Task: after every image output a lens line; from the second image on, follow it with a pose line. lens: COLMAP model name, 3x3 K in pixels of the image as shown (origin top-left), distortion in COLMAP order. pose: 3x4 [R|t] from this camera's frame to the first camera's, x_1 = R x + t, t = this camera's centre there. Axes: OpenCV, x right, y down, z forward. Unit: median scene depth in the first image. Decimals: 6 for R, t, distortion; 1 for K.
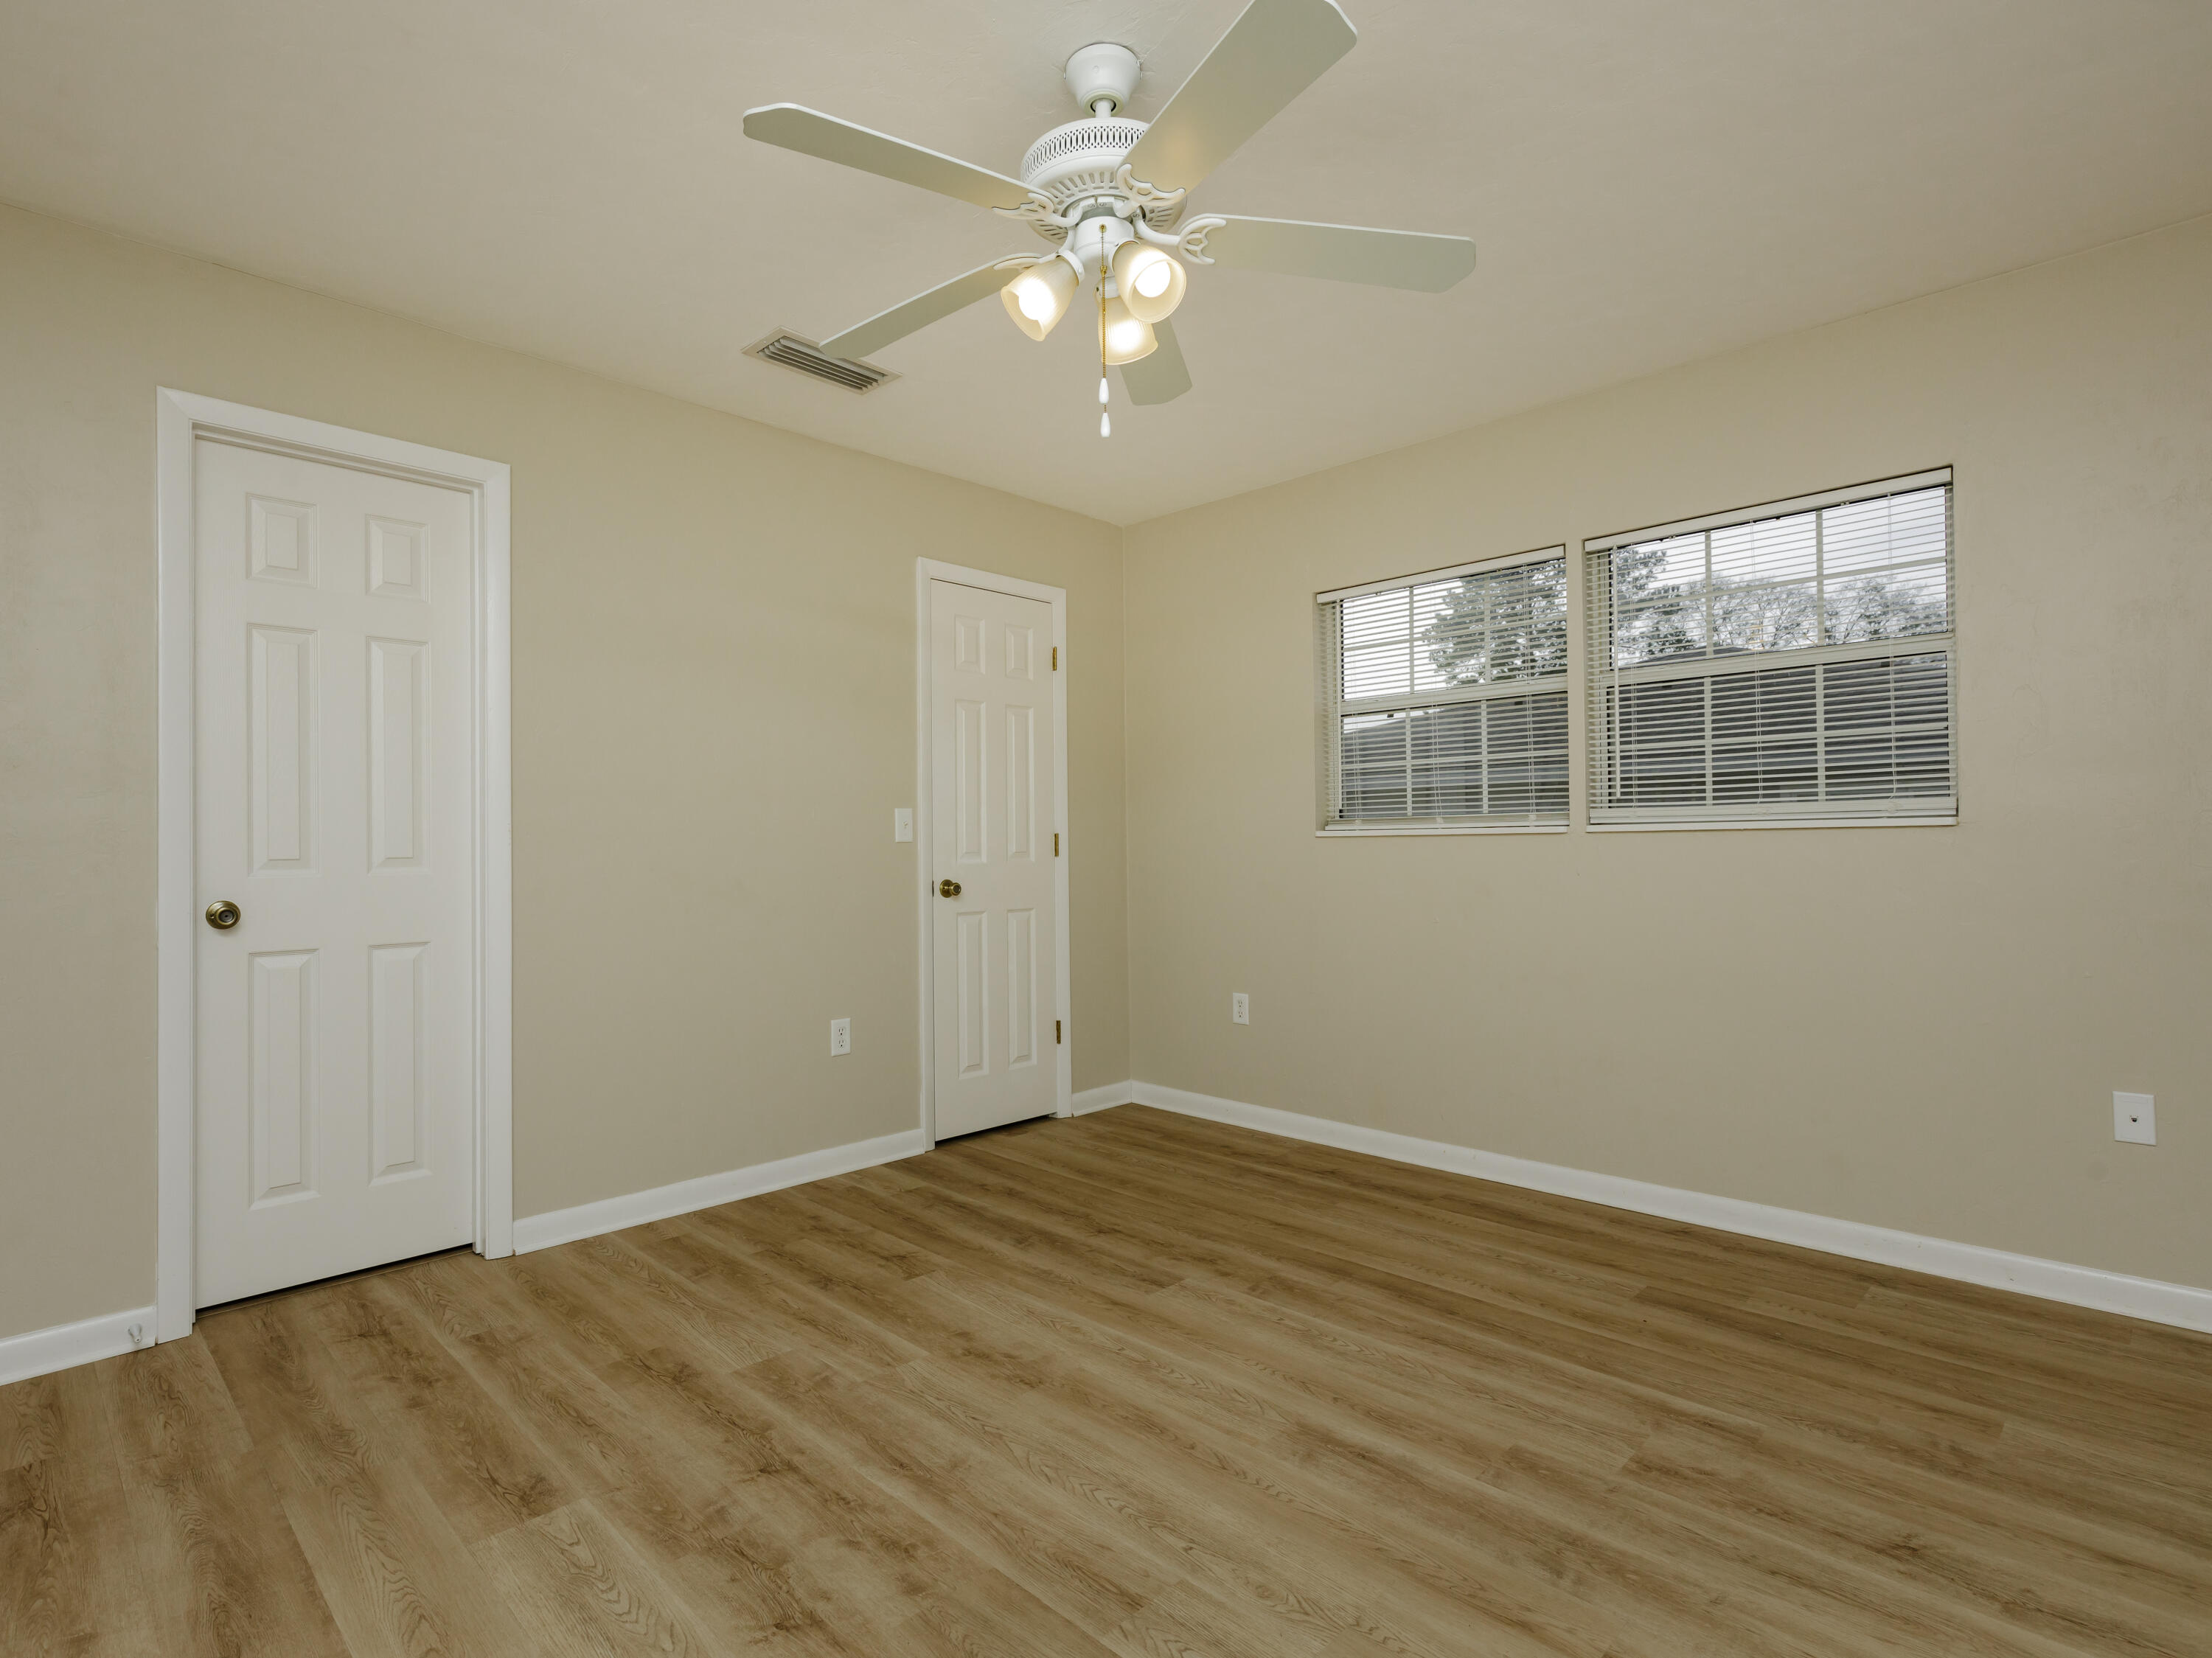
lens RADIAL K [[1082.2, 0, 1165.7], [0, 1082.2, 790.2], [0, 0, 1]] dist [0.012519, -0.003414]
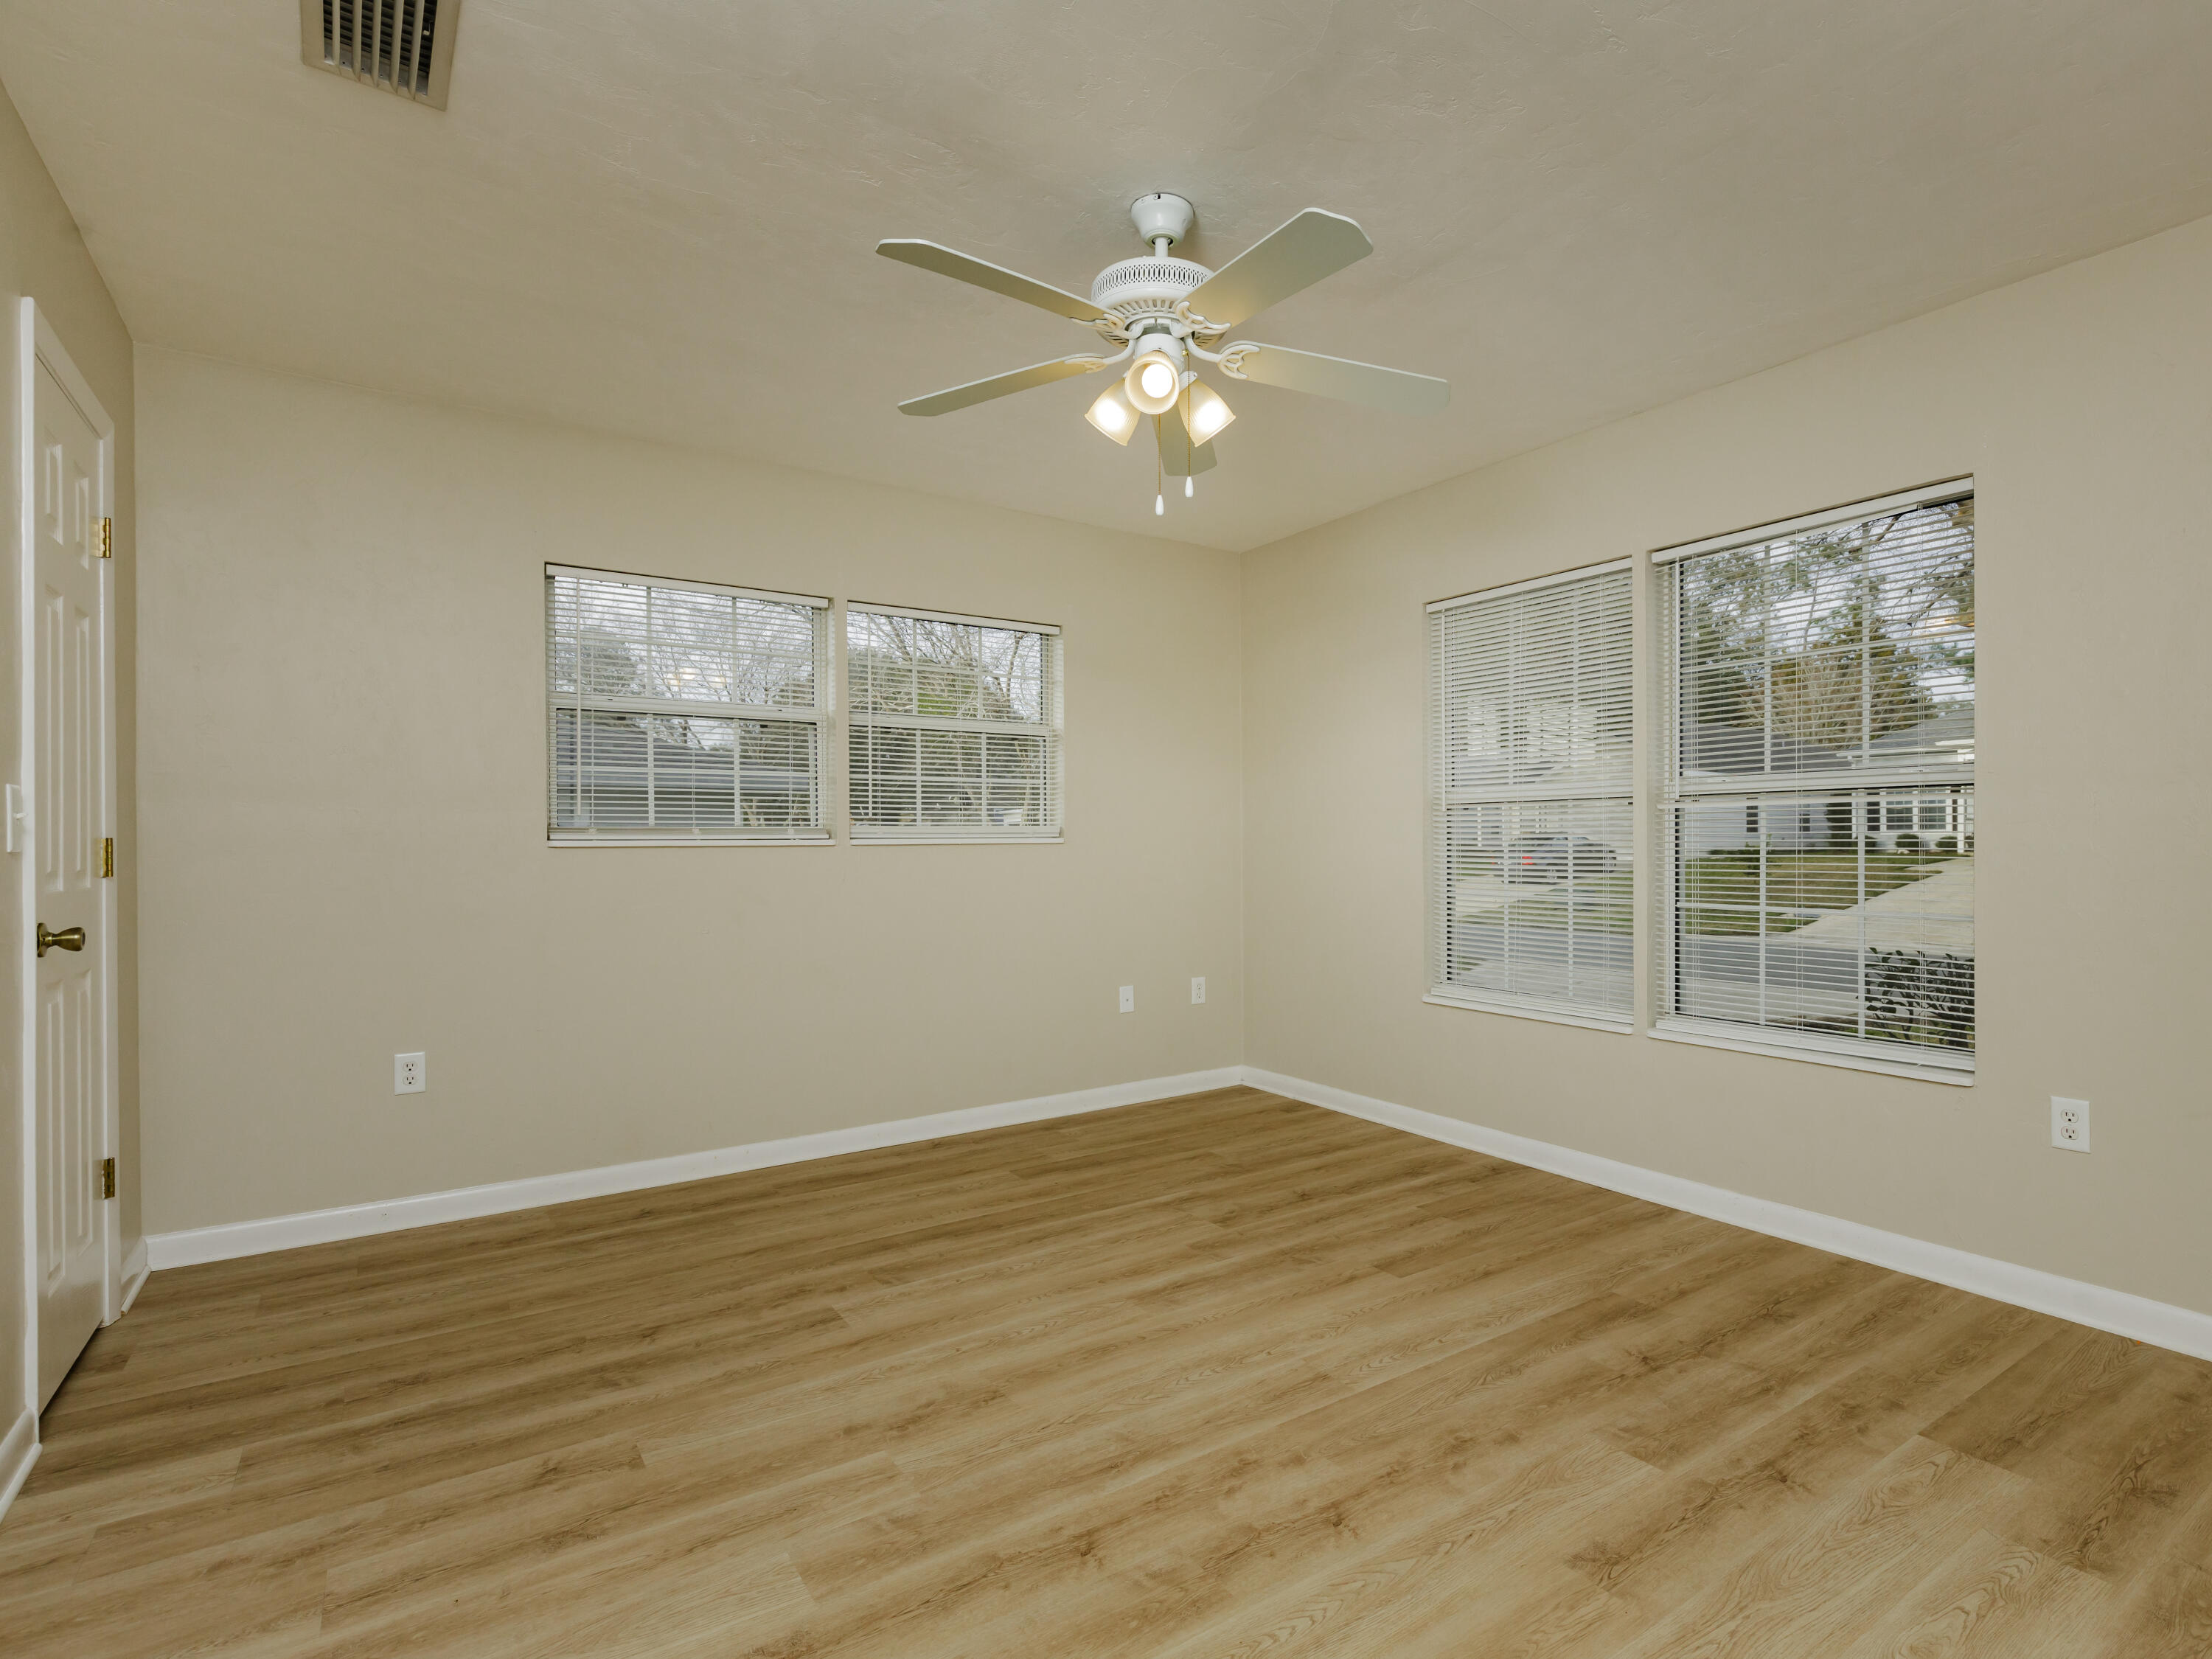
lens RADIAL K [[1082.3, 0, 1103.7], [0, 1082.3, 843.0], [0, 0, 1]] dist [0.012519, -0.003414]
pose [[0.236094, 0.012753, 0.971647, -0.839174], [-0.046707, 0.998907, -0.001762, 0.029746], [-0.970607, -0.044967, 0.236431, 0.541238]]
